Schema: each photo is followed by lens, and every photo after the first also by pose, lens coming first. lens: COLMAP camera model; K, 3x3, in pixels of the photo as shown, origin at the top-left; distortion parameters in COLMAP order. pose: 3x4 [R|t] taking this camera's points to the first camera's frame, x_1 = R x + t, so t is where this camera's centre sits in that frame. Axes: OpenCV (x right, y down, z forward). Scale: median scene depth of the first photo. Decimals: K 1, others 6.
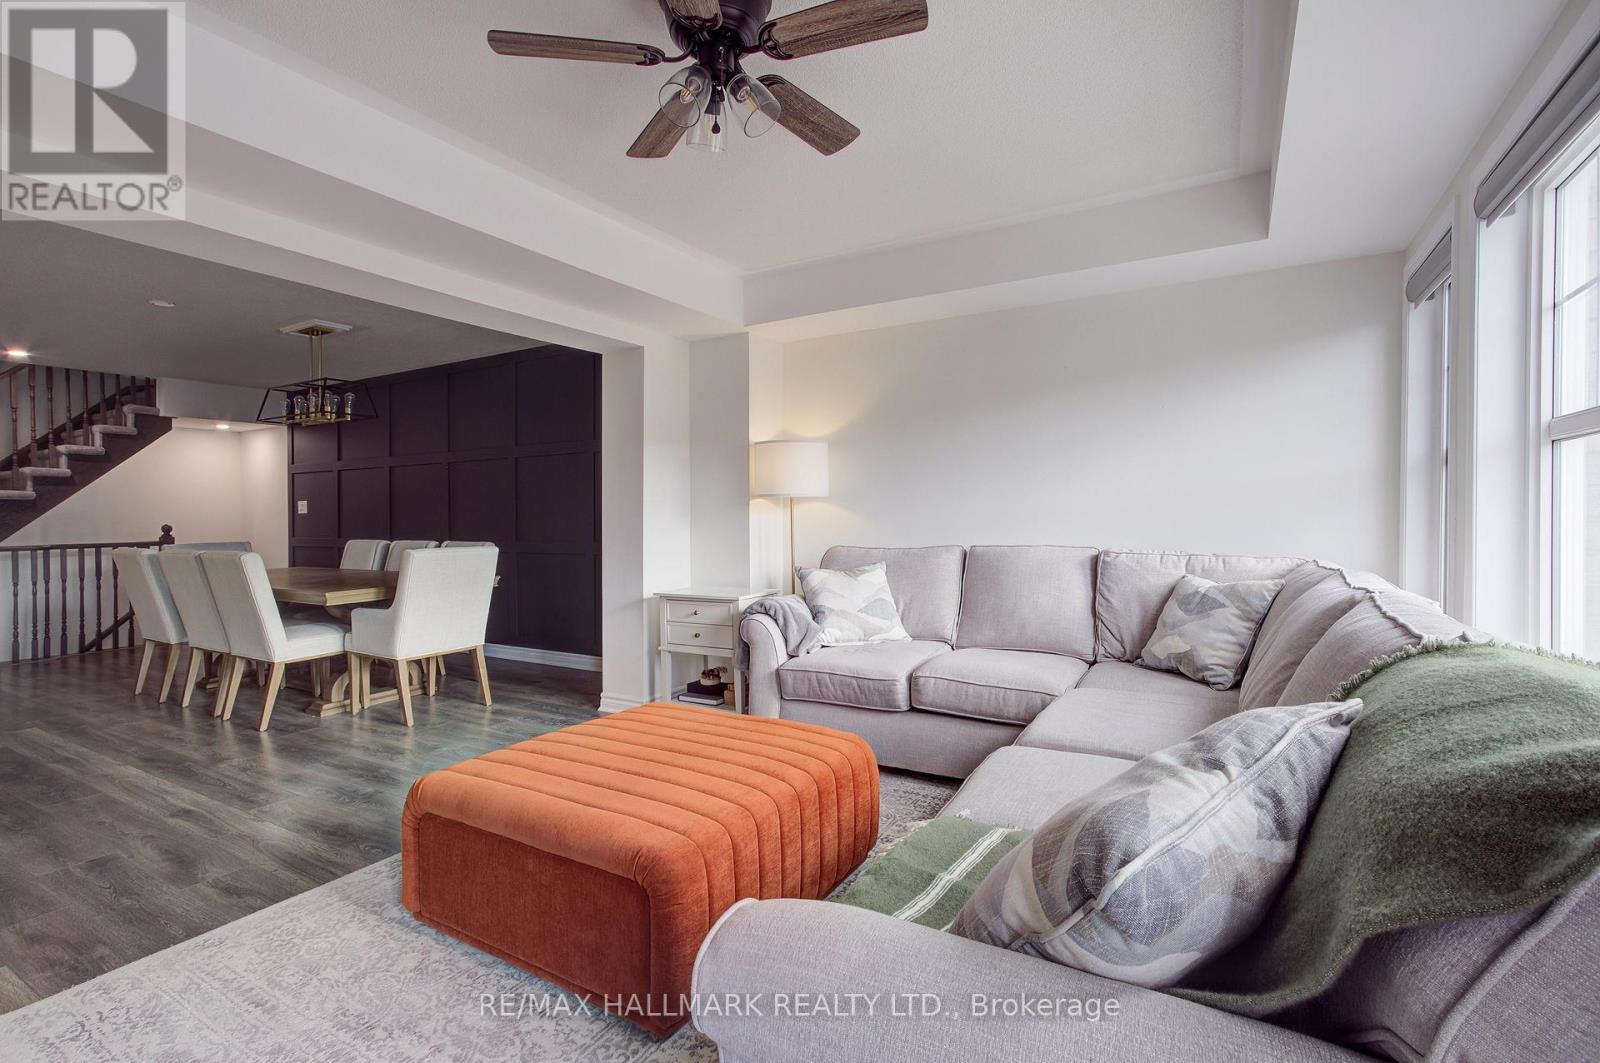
lens RADIAL K [[725.6, 0, 800.8], [0, 725.6, 524.6], [0, 0, 1]] dist [0.000296, -0.002338]
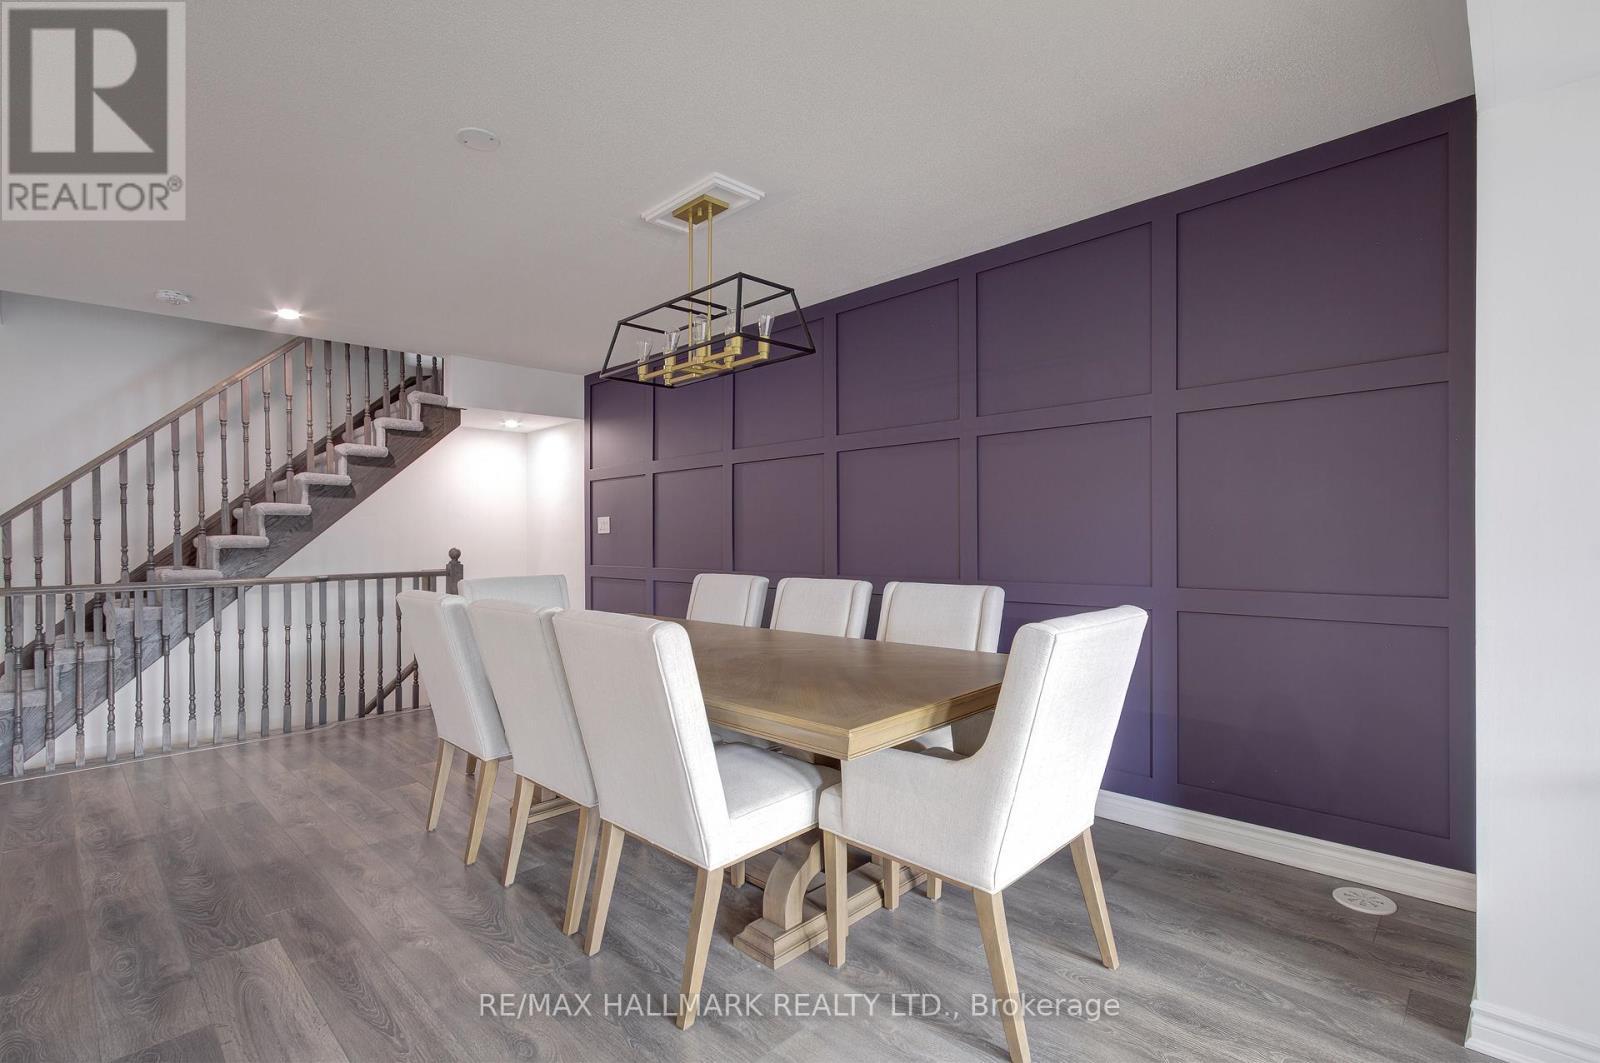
lens RADIAL K [[725.6, 0, 803.9], [0, 725.6, 539.0], [0, 0, 1]] dist [0.000296, -0.002338]
pose [[0.970464, -0.000507, -0.241247, -0.351839], [-0.001163, 0.999976, -0.006780, -0.005304], [0.241244, 0.006860, 0.970440, 0.365105]]
